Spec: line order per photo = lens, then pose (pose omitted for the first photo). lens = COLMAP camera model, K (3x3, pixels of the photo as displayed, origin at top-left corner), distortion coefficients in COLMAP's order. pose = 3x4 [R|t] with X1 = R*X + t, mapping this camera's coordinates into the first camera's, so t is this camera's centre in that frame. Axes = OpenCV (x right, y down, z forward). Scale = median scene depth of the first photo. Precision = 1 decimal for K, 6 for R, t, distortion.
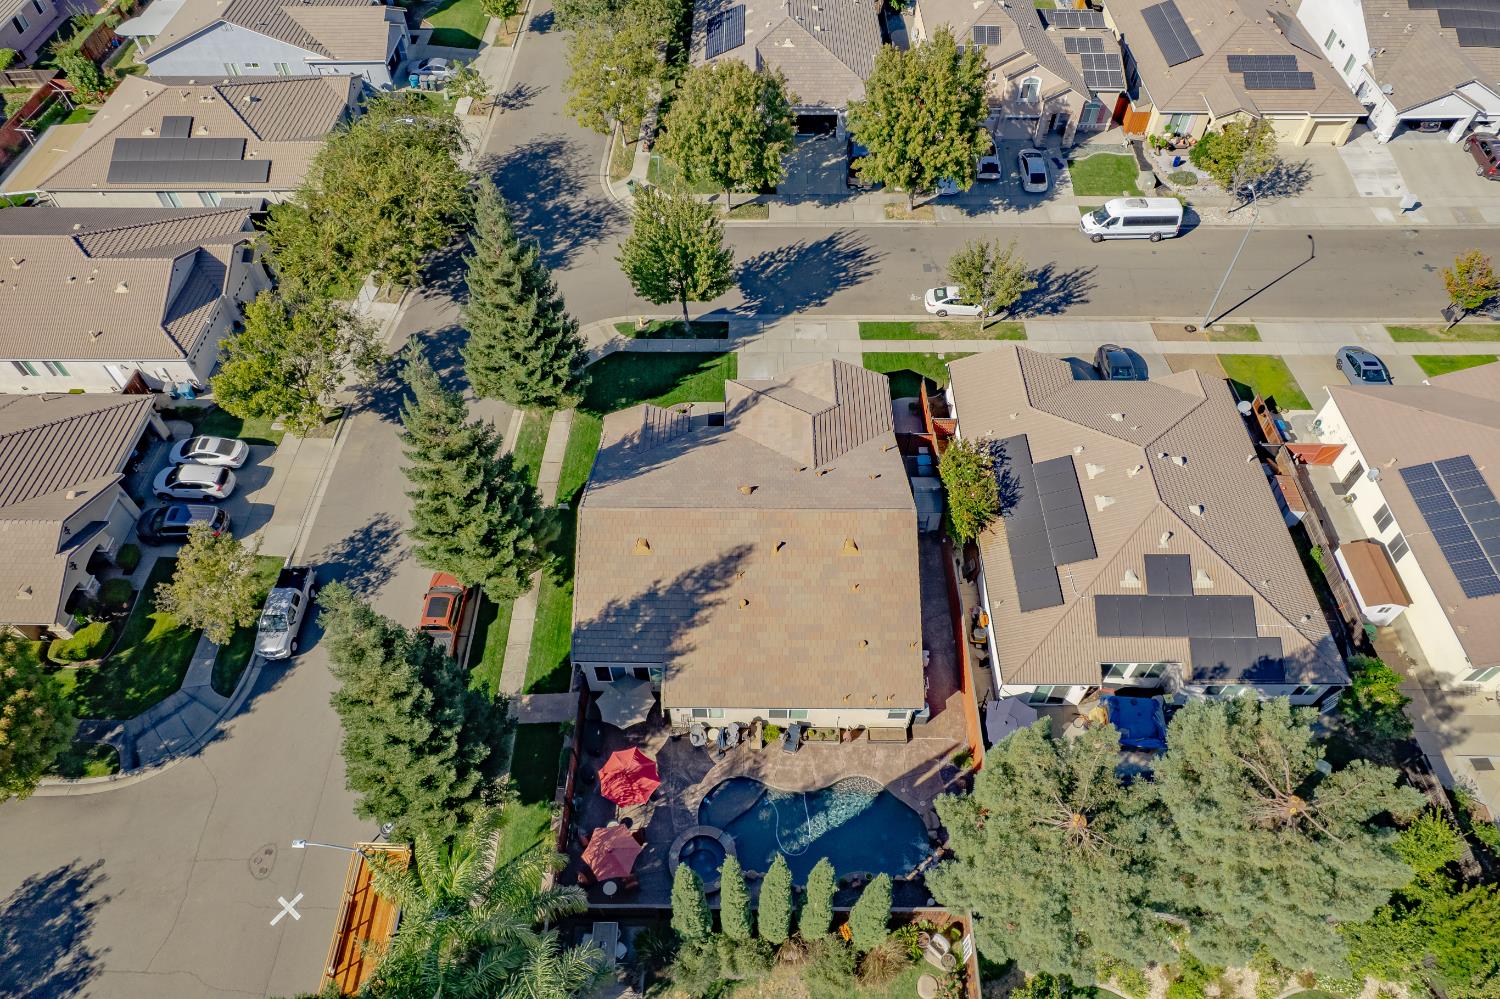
lens RADIAL K [[964.6, 0, 739.9], [0, 964.6, 503.7], [0, 0, 1]] dist [-0.085434, 0.079648]
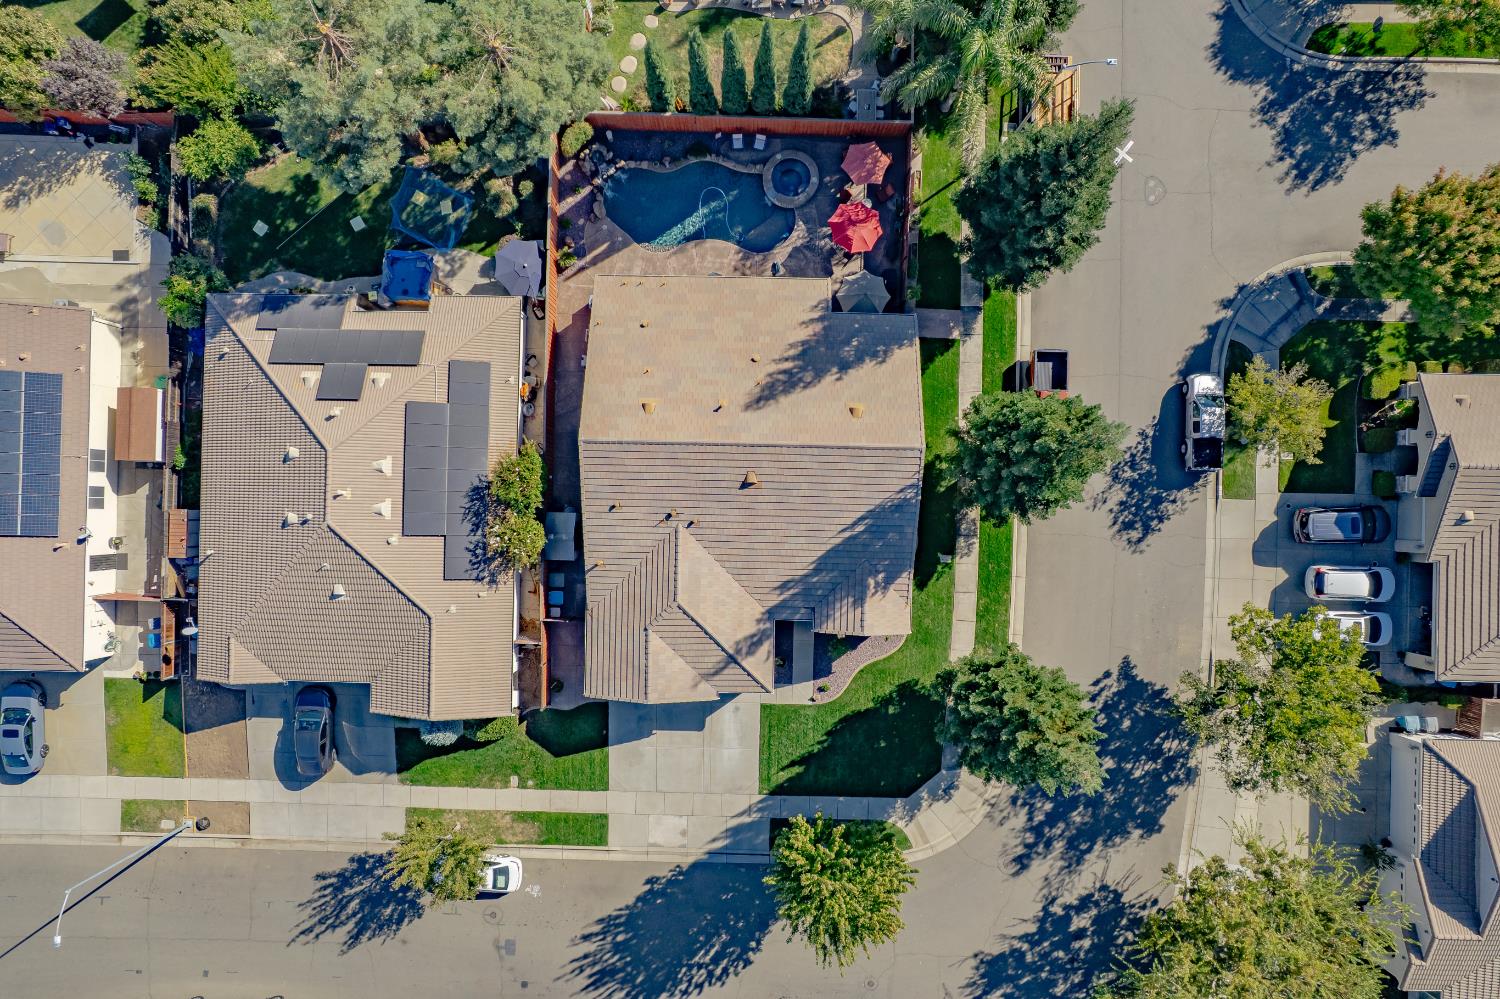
lens RADIAL K [[964.6, 0, 739.9], [0, 964.6, 503.7], [0, 0, 1]] dist [-0.085434, 0.079648]
pose [[-0.999878, -0.008011, 0.013400, 0.004677], [0.014591, -0.784899, 0.619452, -0.515128], [0.005555, 0.619572, 0.784920, 0.216960]]
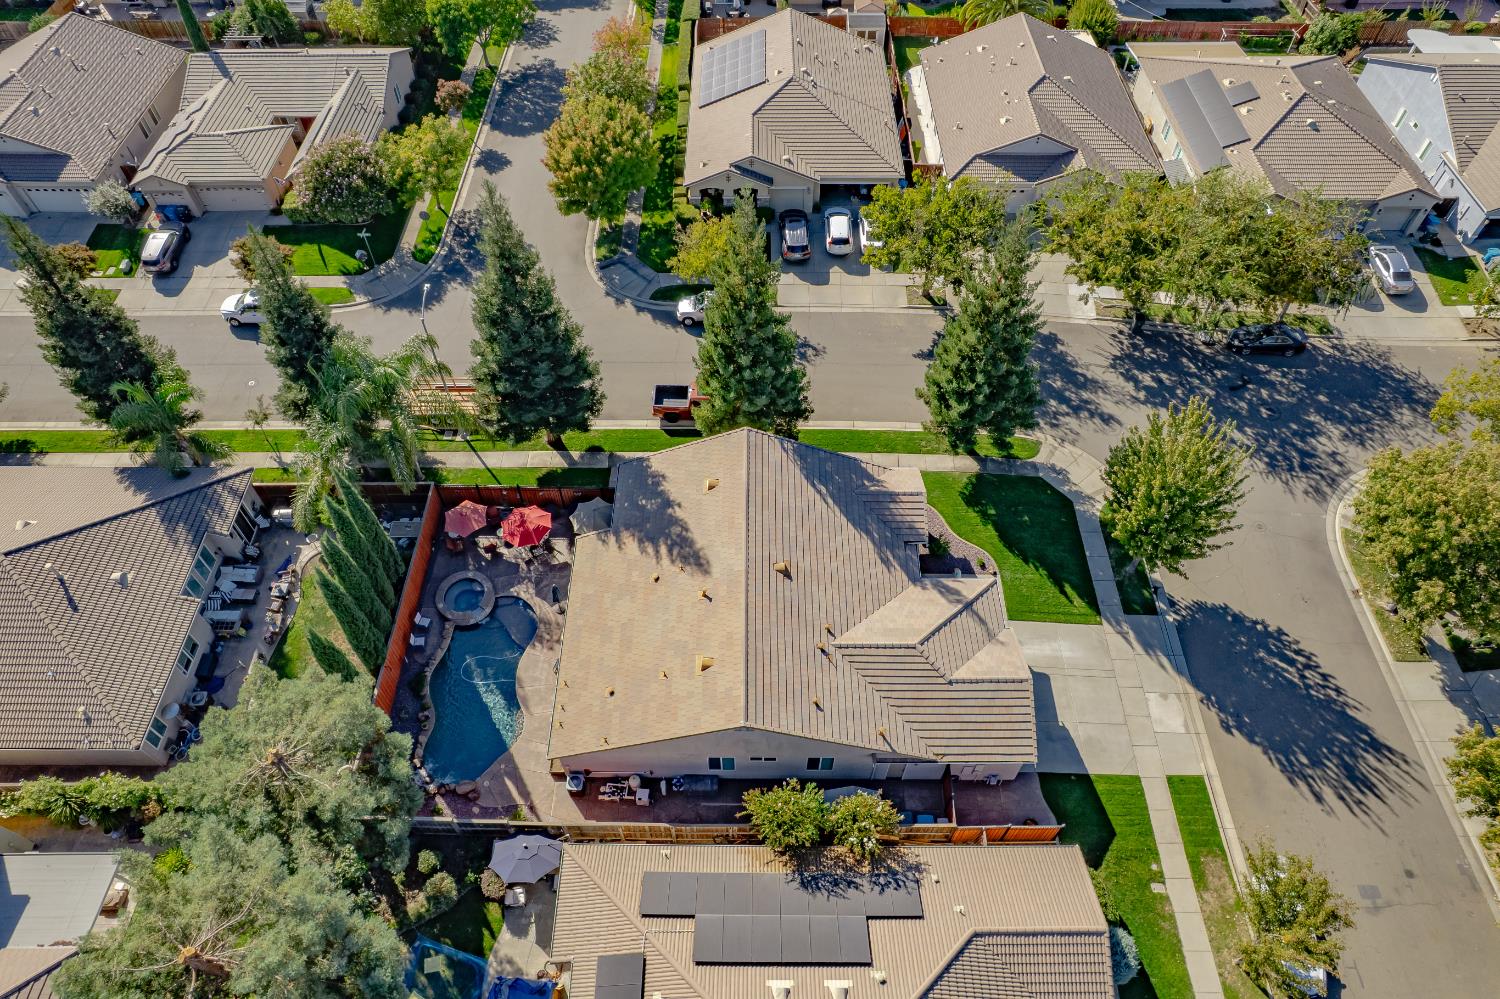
lens RADIAL K [[959.9, 0, 741.1], [0, 959.9, 503.4], [0, 0, 1]] dist [-0.075099, 0.066488]
pose [[0.003433, 0.799693, -0.600400, 0.422348], [-0.782833, 0.375735, 0.495979, -0.383142], [0.622222, 0.468311, 0.627316, 0.301102]]
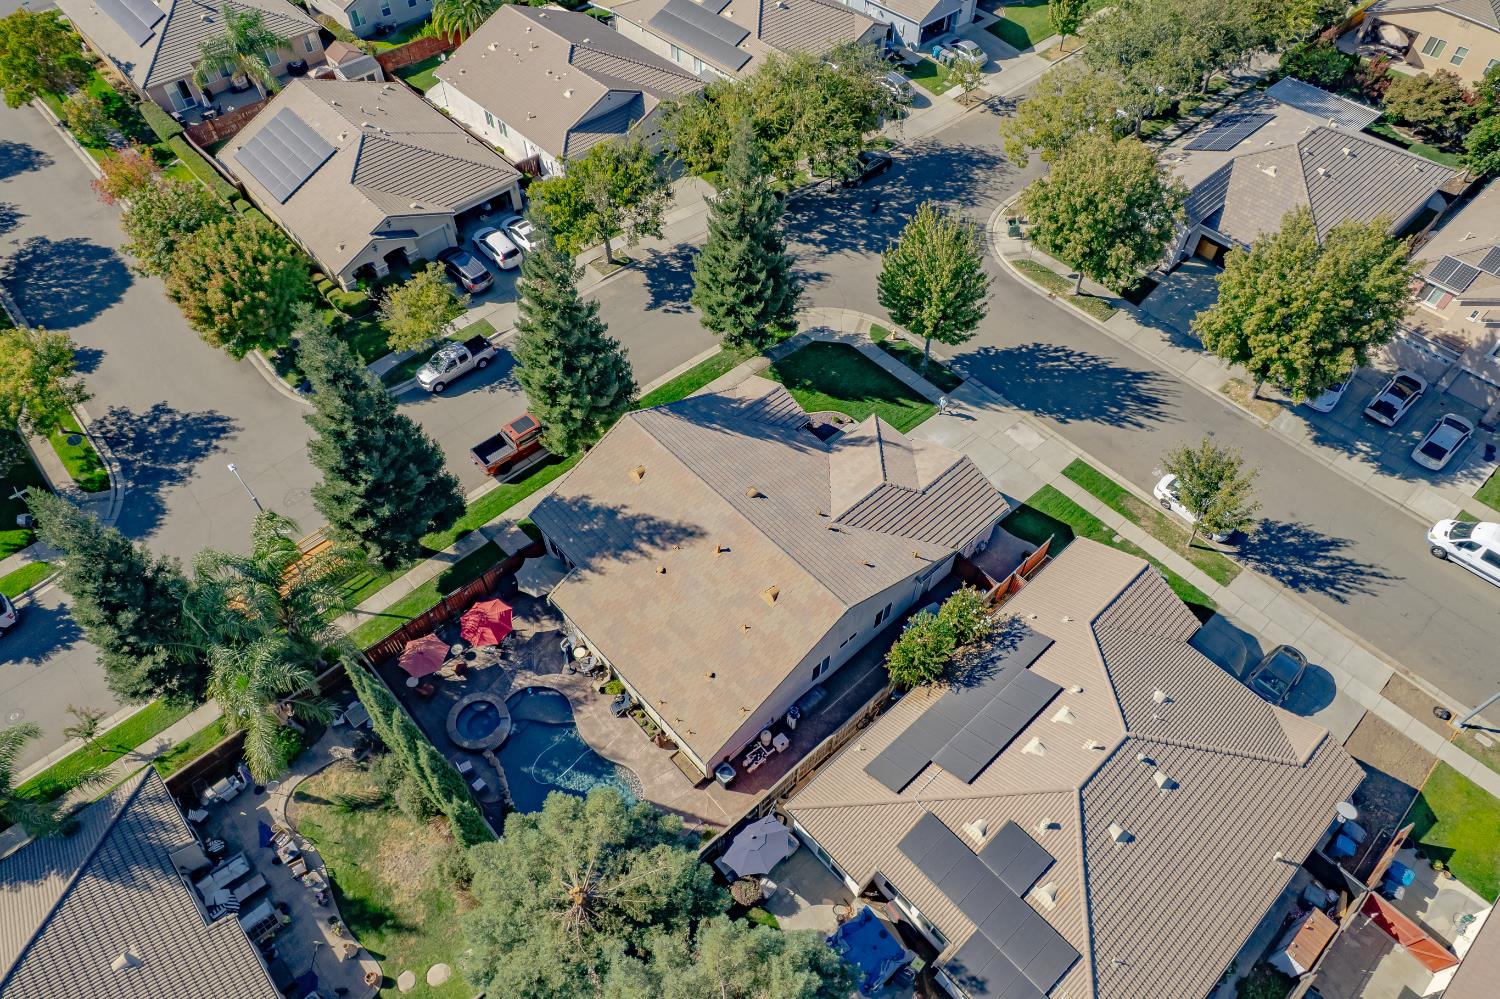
lens RADIAL K [[959.9, 0, 741.1], [0, 959.9, 503.4], [0, 0, 1]] dist [-0.075099, 0.066488]
pose [[0.681087, 0.579441, -0.447626, 0.372862], [-0.577363, 0.800983, 0.158364, -0.128995], [0.450303, 0.150583, 0.880086, 0.094596]]
